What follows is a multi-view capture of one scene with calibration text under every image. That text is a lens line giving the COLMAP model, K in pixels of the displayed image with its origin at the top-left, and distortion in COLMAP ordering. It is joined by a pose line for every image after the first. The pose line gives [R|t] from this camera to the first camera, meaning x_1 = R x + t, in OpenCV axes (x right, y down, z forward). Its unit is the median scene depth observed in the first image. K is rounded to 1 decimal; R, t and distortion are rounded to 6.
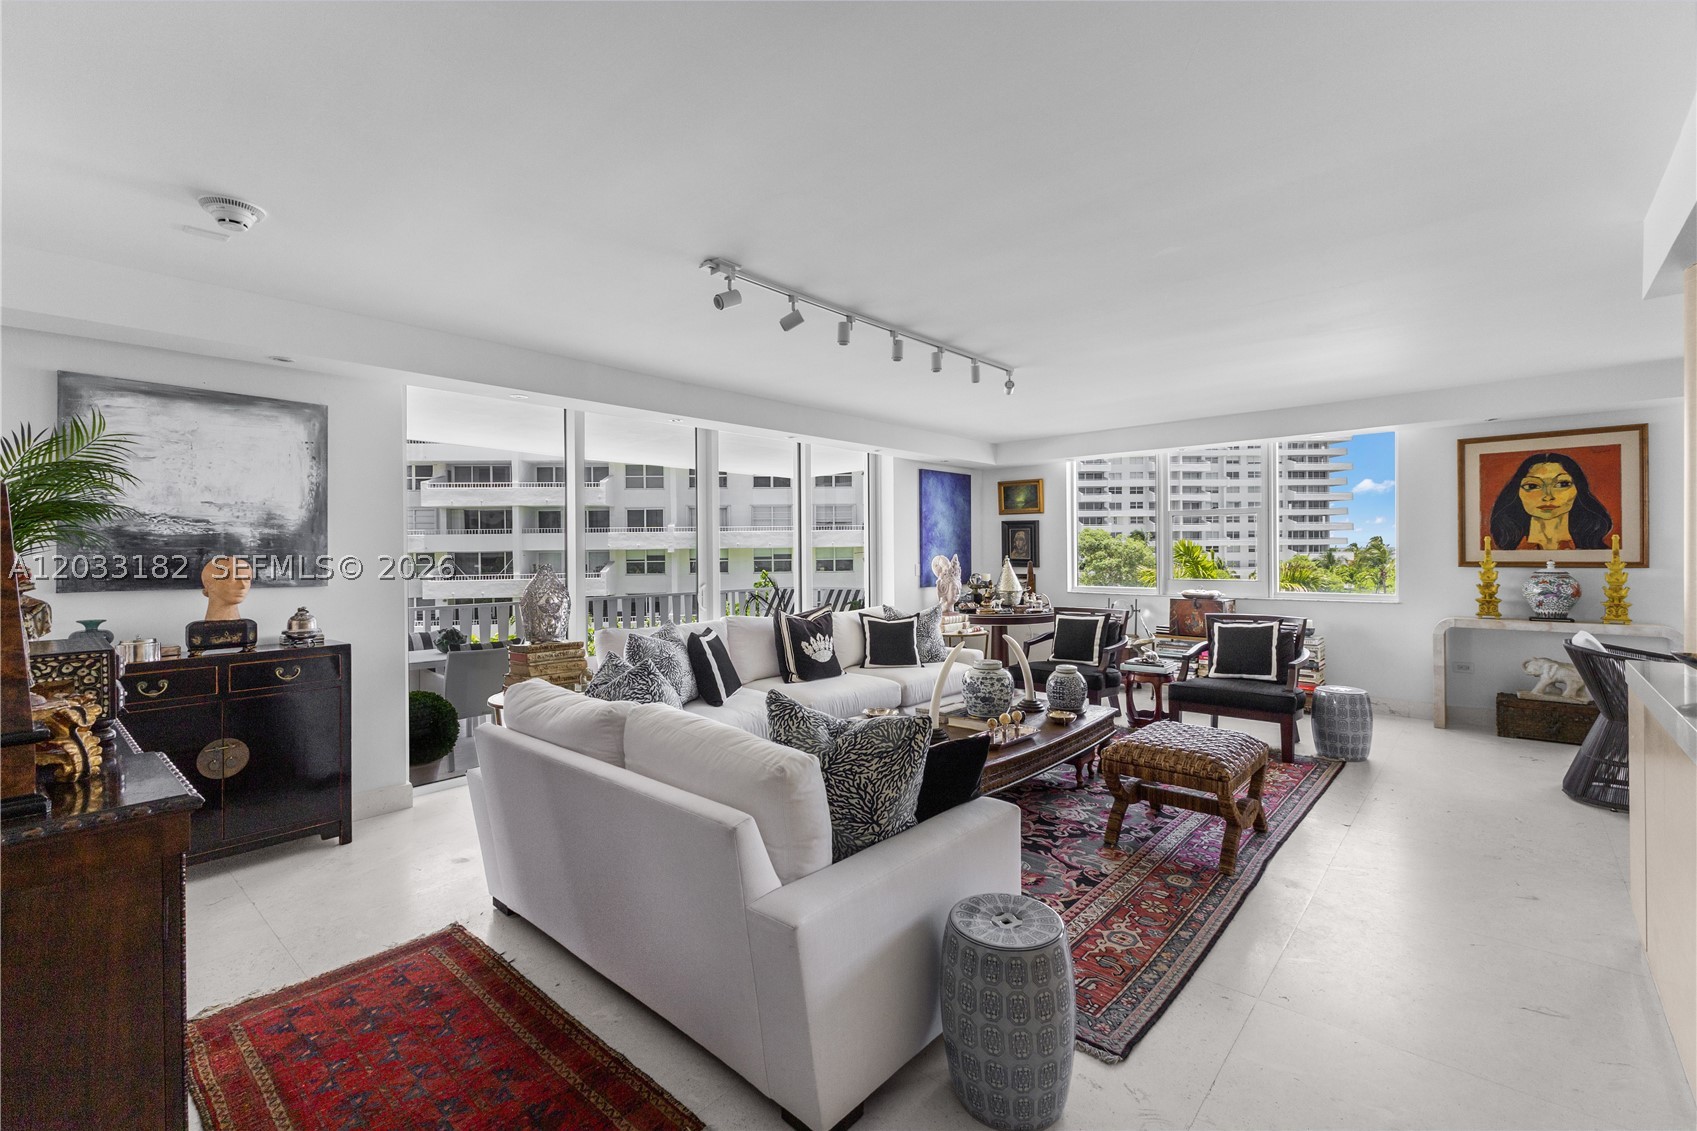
lens RADIAL K [[727.2, 0, 848.4], [0, 727.2, 550.8], [0, 0, 1]] dist [0.010324, -0.000653]
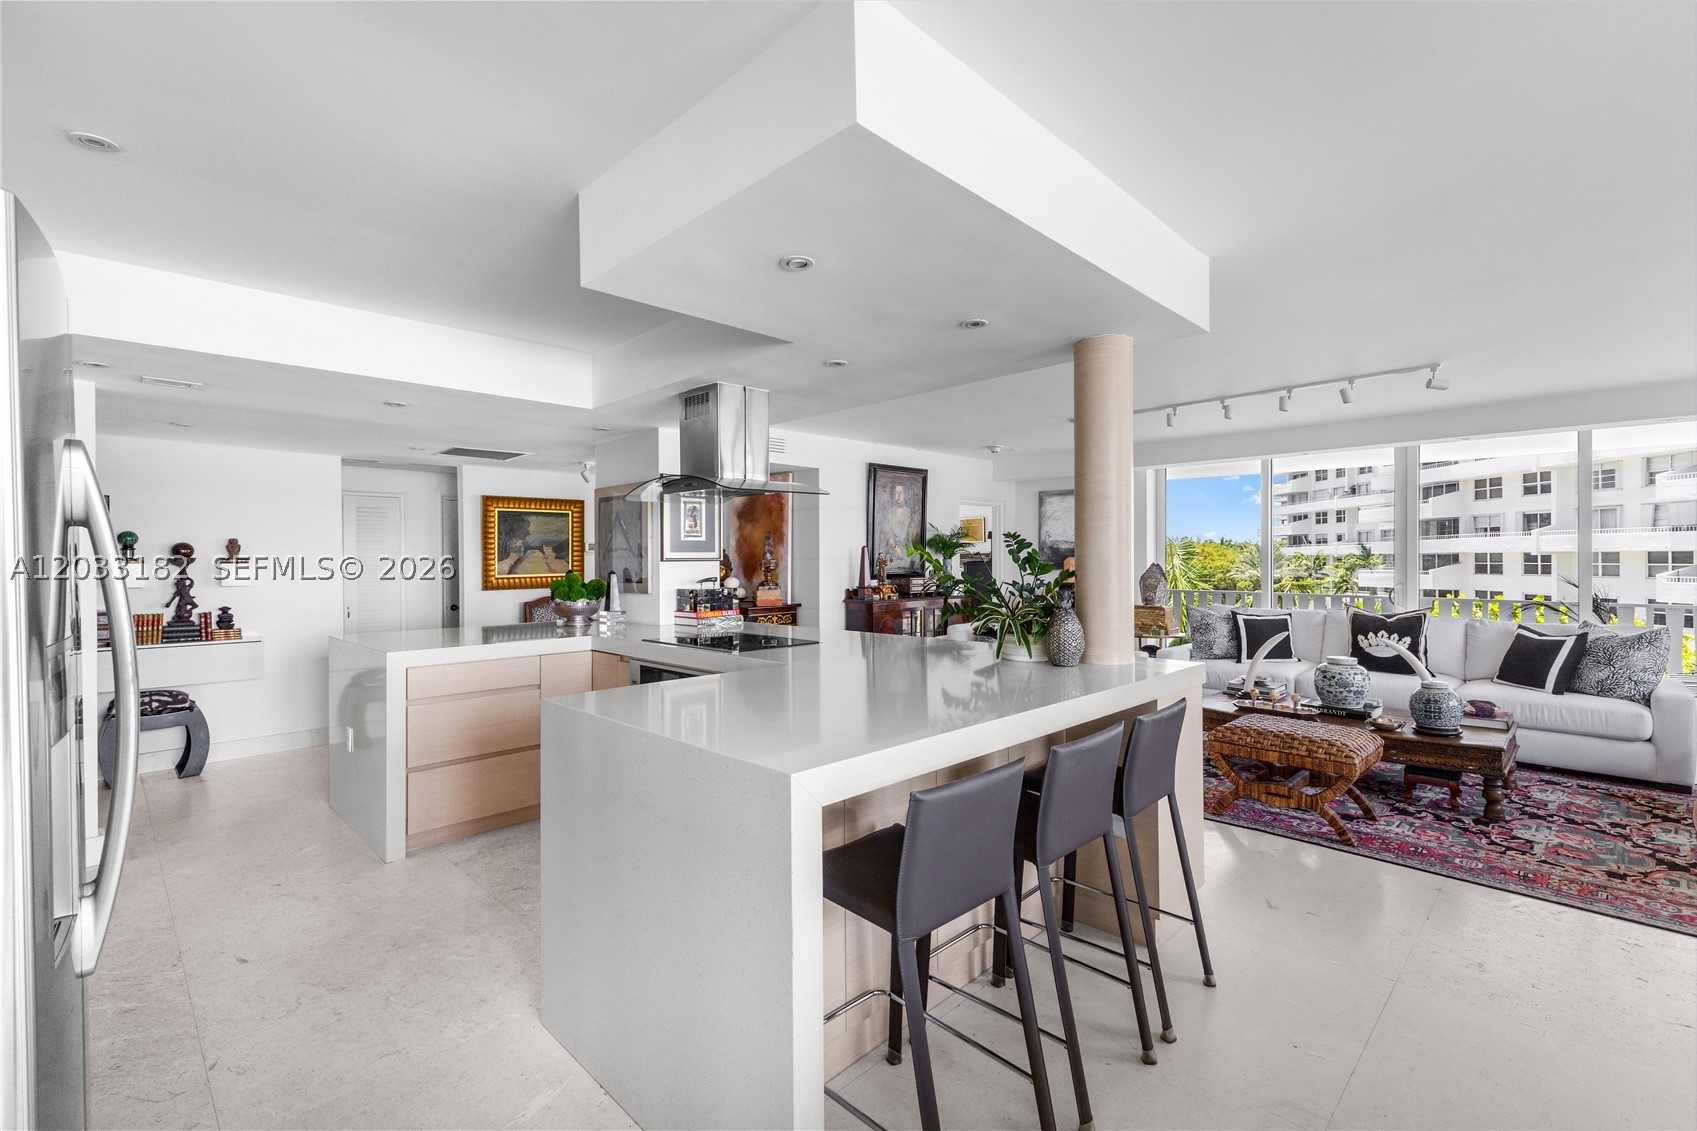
lens RADIAL K [[744.5, 0, 859.5], [0, 744.5, 558.5], [0, 0, 1]] dist [0.014026, -0.000131]
pose [[-0.052933, 0.011027, -0.998537, 0.997407], [0.007362, 0.999916, 0.010652, -0.011601], [0.998571, -0.006788, -0.053010, 0.242963]]
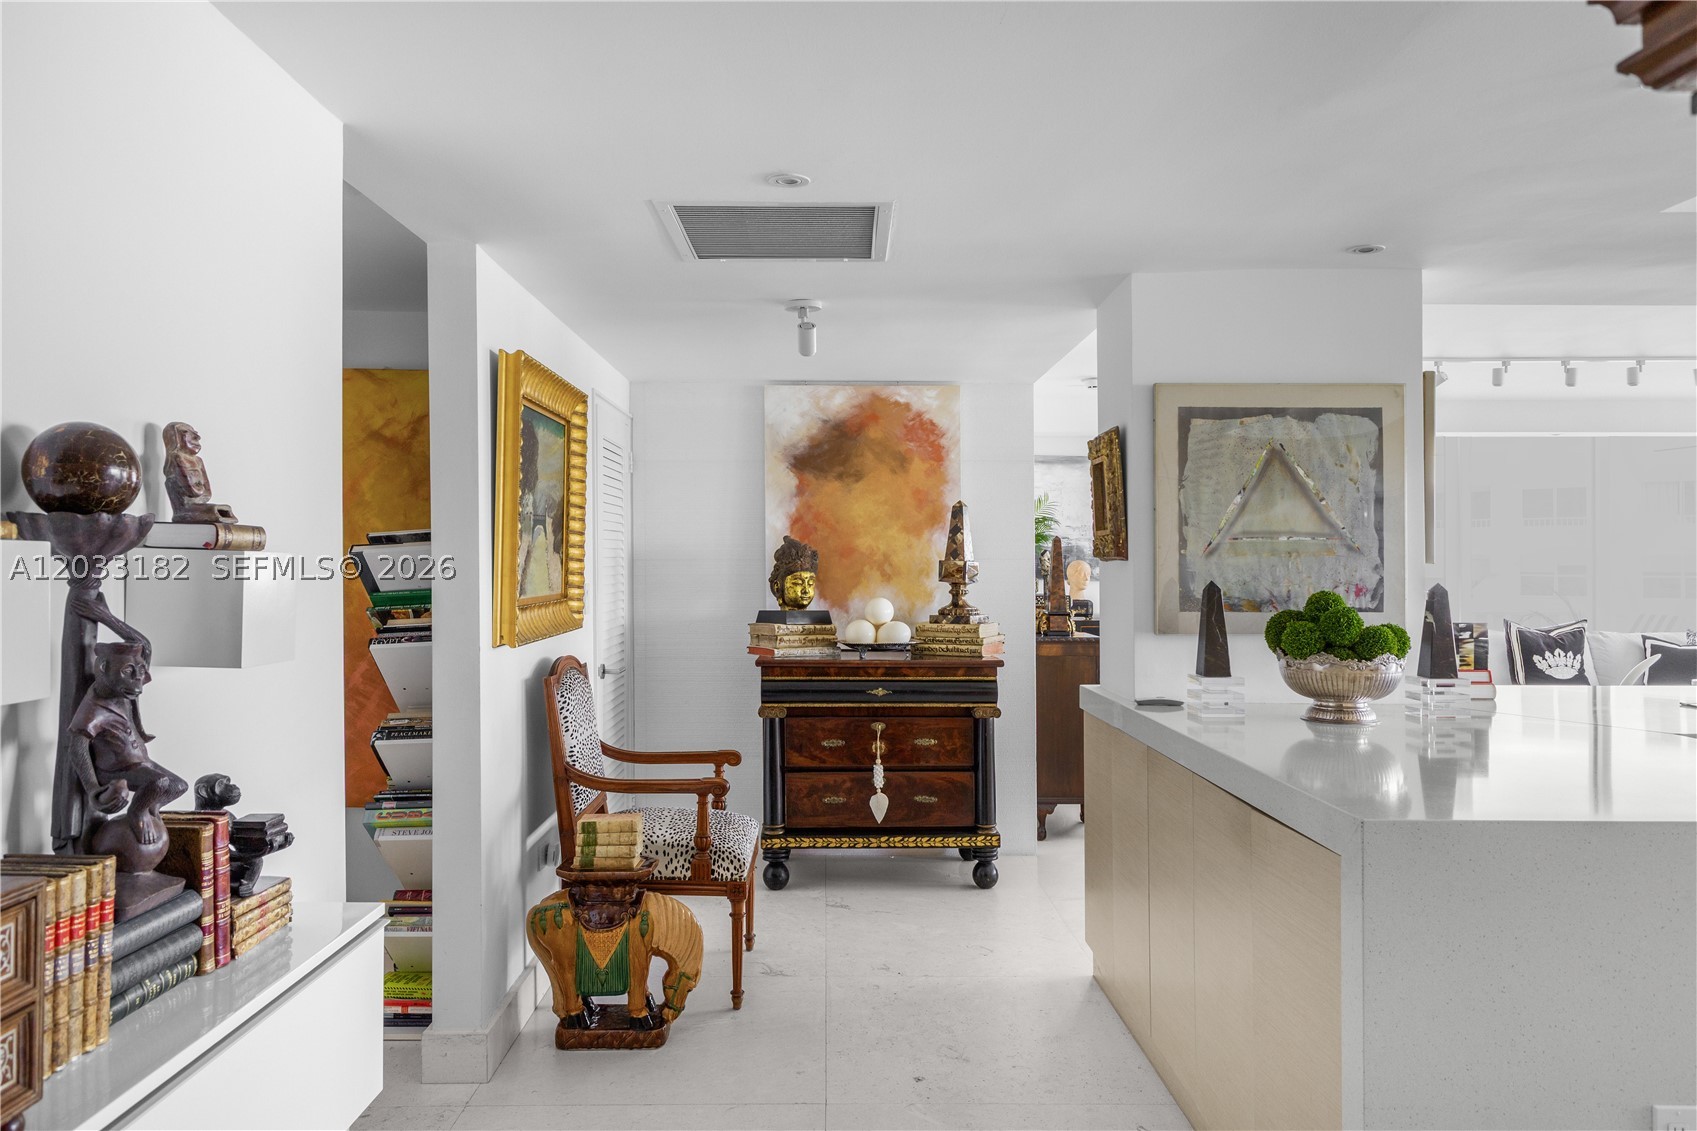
lens RADIAL K [[1158.3, 0, 803.2], [0, 1158.3, 626.0], [0, 0, 1]] dist [0.002694, -0.000143]
pose [[0.642795, 0.055867, -0.763998, 0.421499], [-0.008973, 0.997818, 0.065415, -0.004809], [0.765985, -0.035193, 0.641894, -0.643624]]
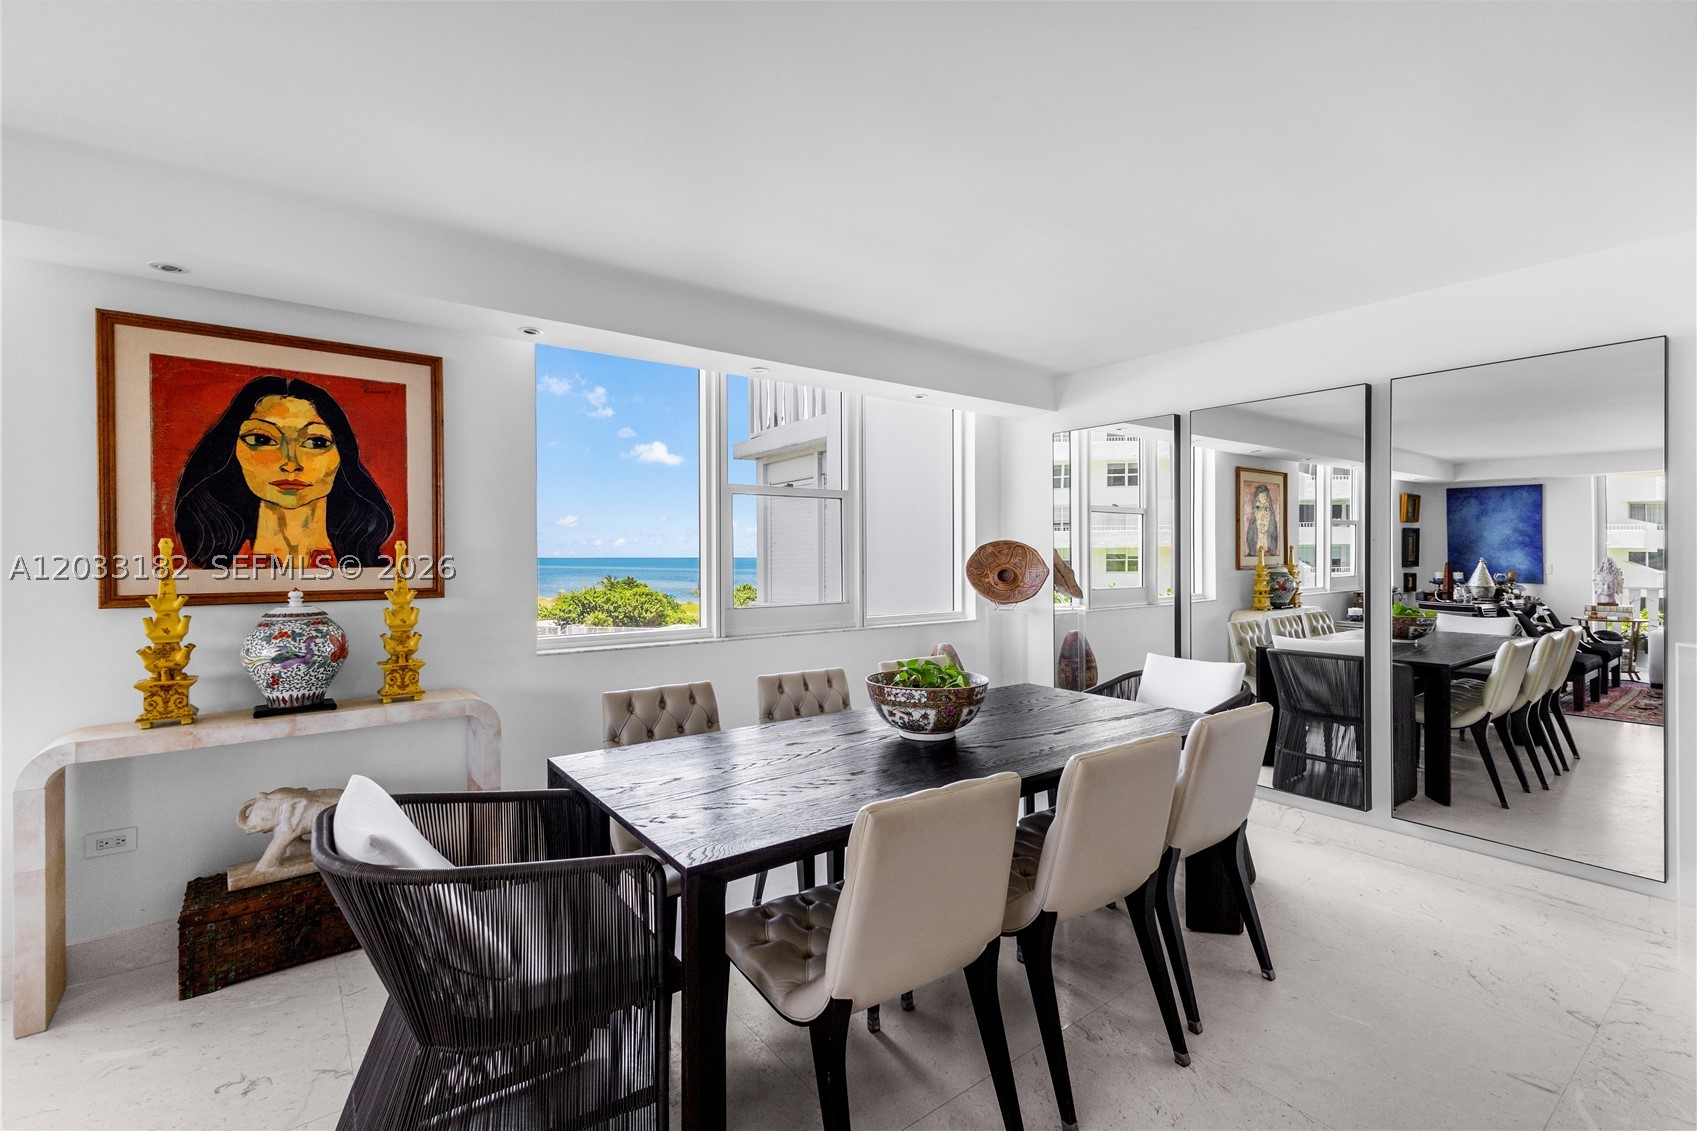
lens RADIAL K [[764.9, 0, 862.4], [0, 764.9, 560.0], [0, 0, 1]] dist [0.023412, -0.000110]
pose [[0.183112, 0.001793, 0.983090, 0.470558], [0.001288, 0.999997, -0.002064, -0.004840], [-0.983091, 0.001644, 0.183109, 0.483900]]
